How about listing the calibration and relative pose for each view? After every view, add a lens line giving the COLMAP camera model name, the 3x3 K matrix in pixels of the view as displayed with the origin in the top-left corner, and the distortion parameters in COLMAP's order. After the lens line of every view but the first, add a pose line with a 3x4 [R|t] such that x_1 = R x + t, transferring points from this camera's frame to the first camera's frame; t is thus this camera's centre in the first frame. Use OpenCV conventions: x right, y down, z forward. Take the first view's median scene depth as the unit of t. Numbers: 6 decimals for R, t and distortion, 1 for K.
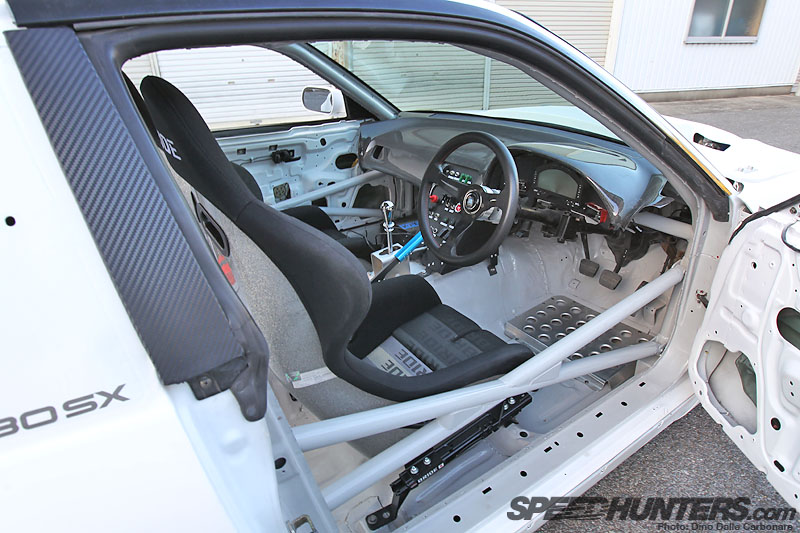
lens RADIAL K [[463.5, 0, 400.0], [0, 463.5, 266.5], [0, 0, 1]] dist [-0.089915, 0.039590]
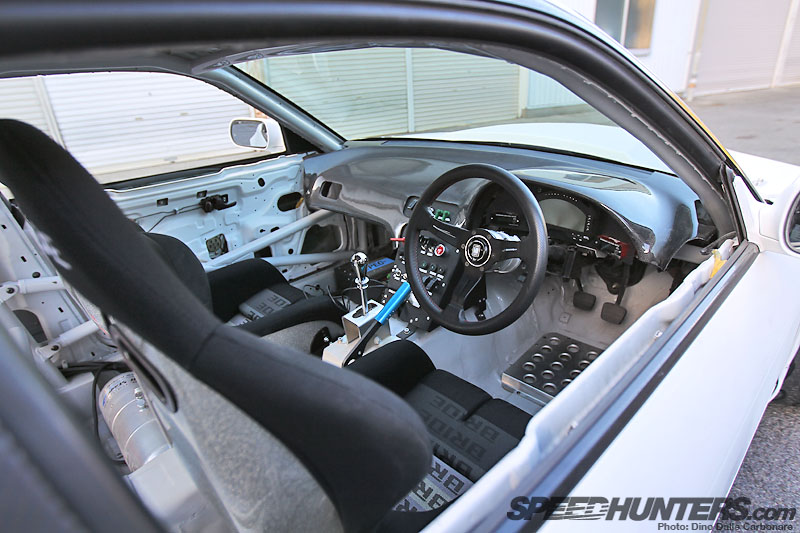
lens RADIAL K [[463.5, 0, 400.0], [0, 463.5, 266.5], [0, 0, 1]] dist [-0.089915, 0.039590]
pose [[0.983810, -0.100543, 0.148357, -0.057310], [0.107335, 0.993477, -0.038493, -0.056922], [-0.143520, 0.053793, 0.988184, 0.135089]]
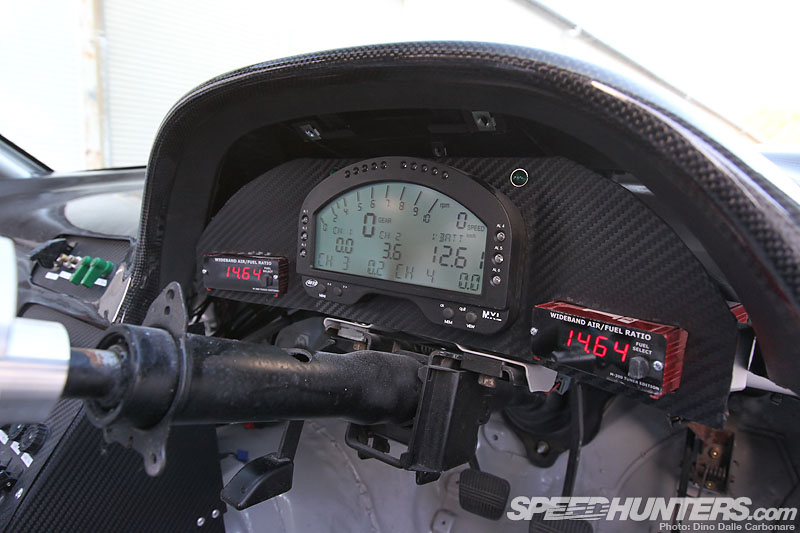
lens RADIAL K [[463.5, 0, 400.0], [0, 463.5, 266.5], [0, 0, 1]] dist [-0.089915, 0.039590]
pose [[0.919867, -0.010047, 0.392102, 0.169516], [0.131173, 0.949992, -0.283389, -0.066362], [-0.369646, 0.312114, 0.875184, 0.531162]]
